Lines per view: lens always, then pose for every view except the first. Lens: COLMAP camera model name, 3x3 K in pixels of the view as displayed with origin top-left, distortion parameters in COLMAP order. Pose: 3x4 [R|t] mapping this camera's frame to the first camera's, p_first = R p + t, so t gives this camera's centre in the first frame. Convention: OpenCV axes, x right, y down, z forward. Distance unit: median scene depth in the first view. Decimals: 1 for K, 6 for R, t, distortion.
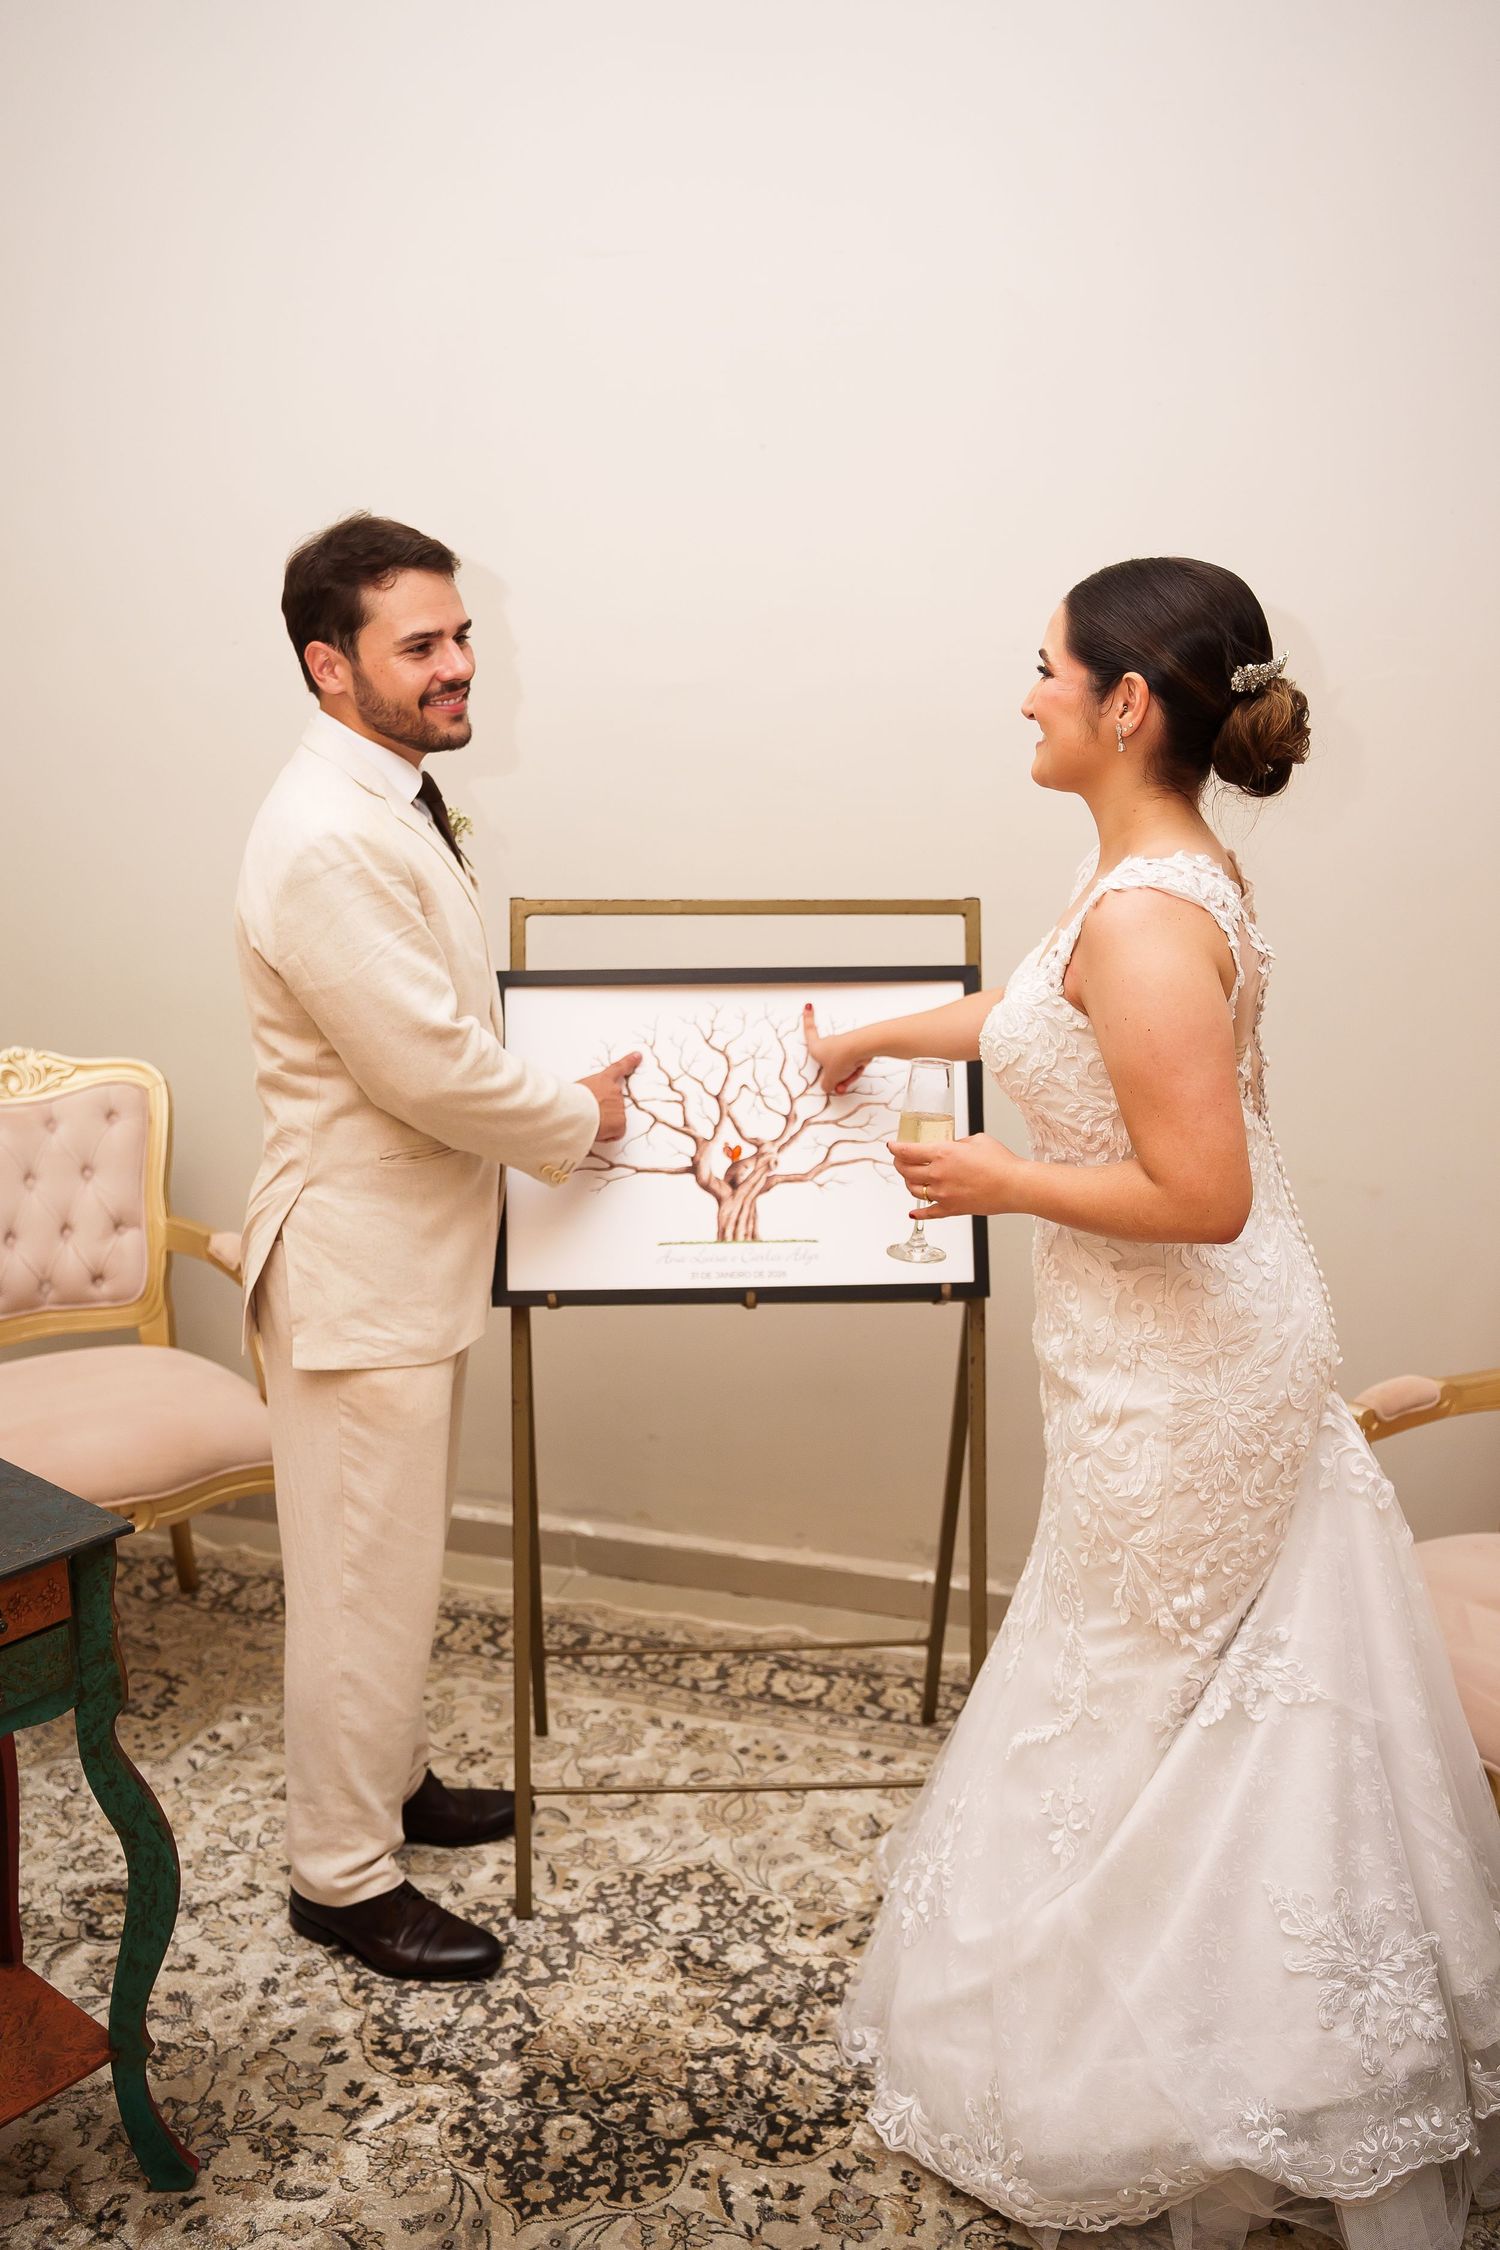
lens RADIAL K [[1964.9, 0, 760.3], [0, 1964.9, 1133.3], [0, 0, 1]] dist [-0.087388, 0.033653]
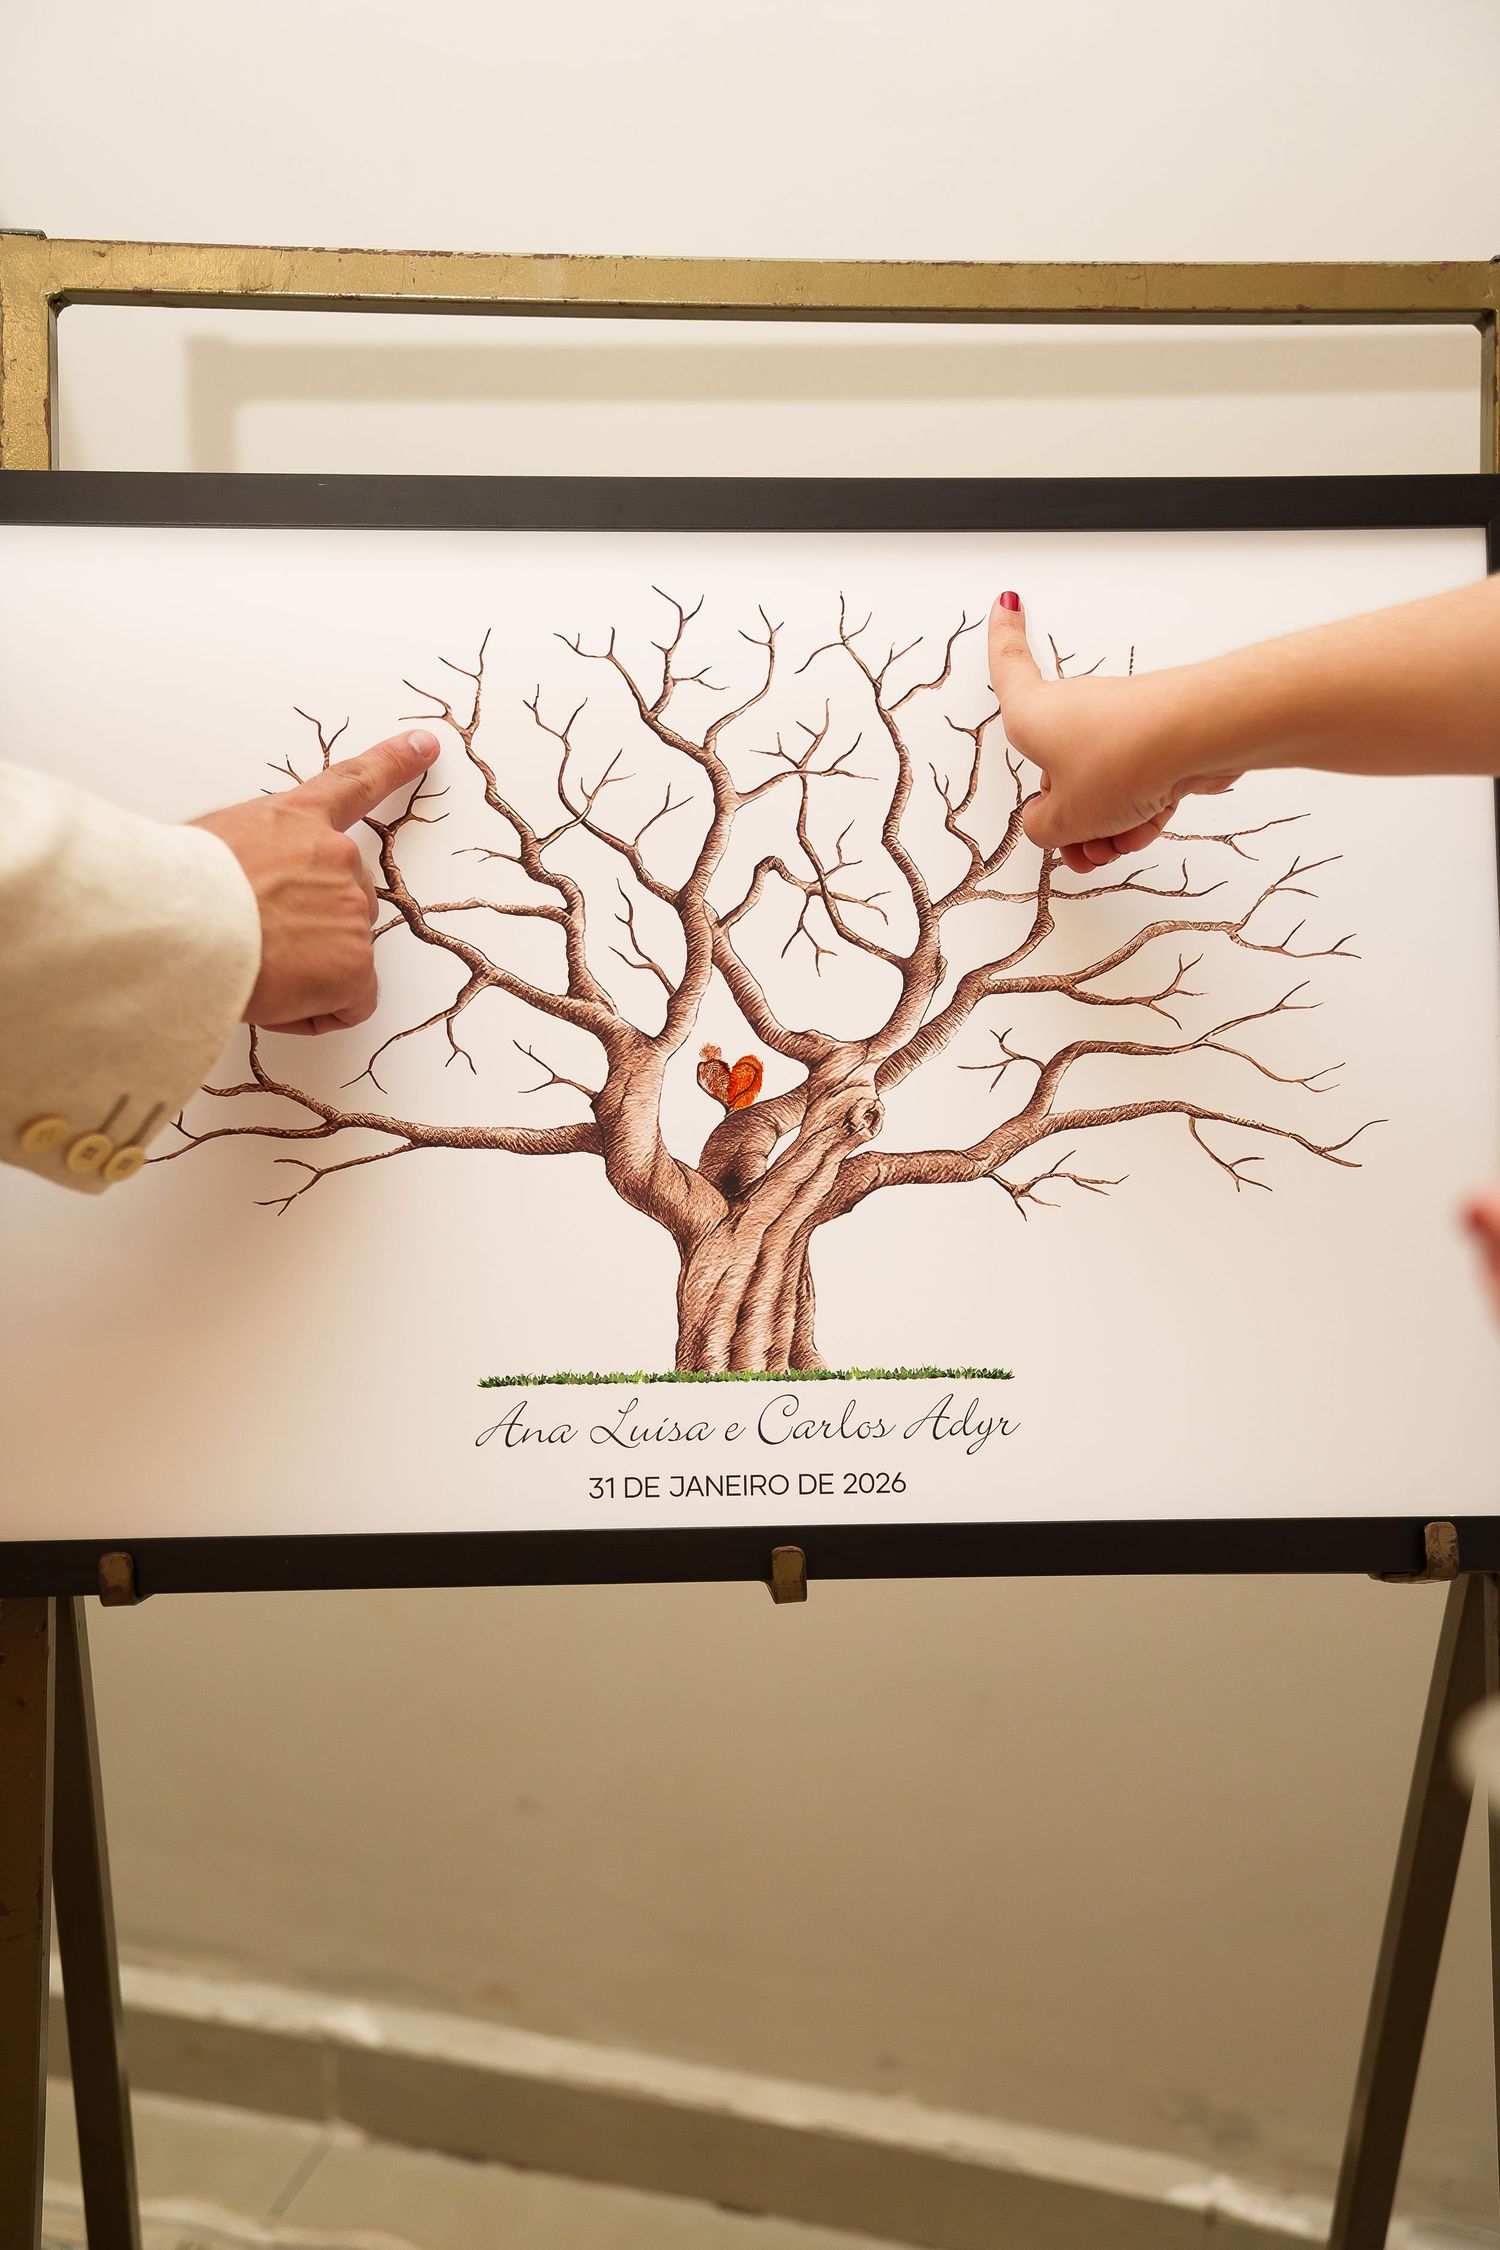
lens RADIAL K [[2610.2, 0, 745.8], [0, 2610.2, 1118.3], [0, 0, 1]] dist [-0.025008, 0.000000]
pose [[0.999969, 0.006415, -0.004616, -0.009861], [-0.006420, 0.999979, -0.001094, 0.015901], [0.004609, 0.001123, 0.999989, 0.596404]]
